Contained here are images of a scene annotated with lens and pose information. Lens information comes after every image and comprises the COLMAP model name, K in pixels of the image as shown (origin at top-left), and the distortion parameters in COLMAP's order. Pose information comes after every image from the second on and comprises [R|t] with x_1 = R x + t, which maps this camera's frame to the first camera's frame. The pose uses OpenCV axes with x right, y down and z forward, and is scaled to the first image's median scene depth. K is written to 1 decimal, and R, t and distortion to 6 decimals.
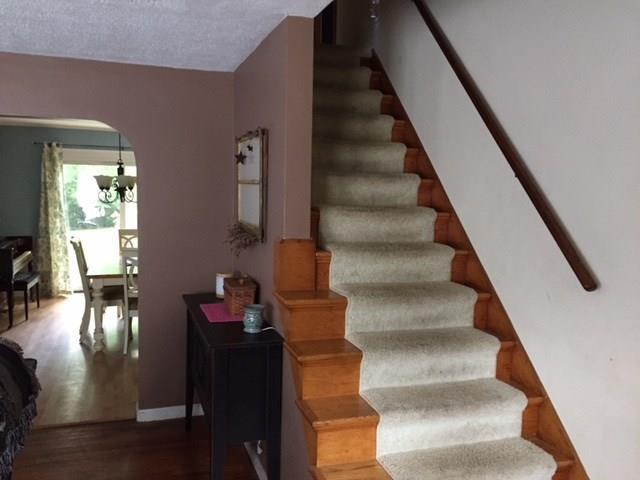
lens RADIAL K [[555.8, 0, 320.2], [0, 555.8, 237.5], [0, 0, 1]] dist [0.067593, -0.075709]
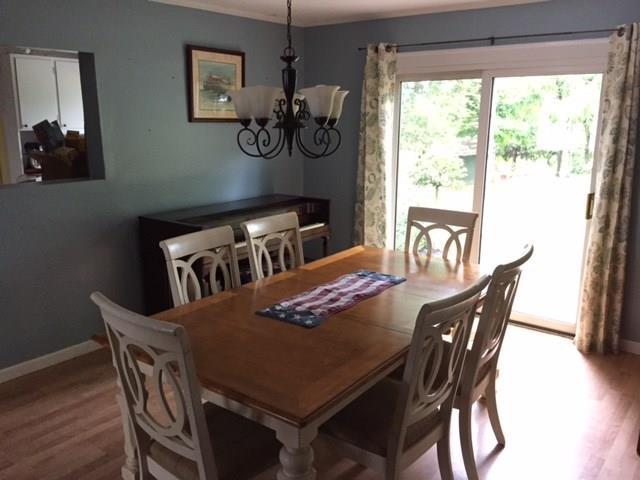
lens RADIAL K [[555.8, 0, 319.6], [0, 555.8, 238.9], [0, 0, 1]] dist [0.067593, -0.075709]
pose [[0.572640, 0.161495, -0.803743, -0.005041], [-0.067592, 0.986368, 0.150033, -0.051247], [0.817016, -0.031589, 0.575749, 0.604374]]
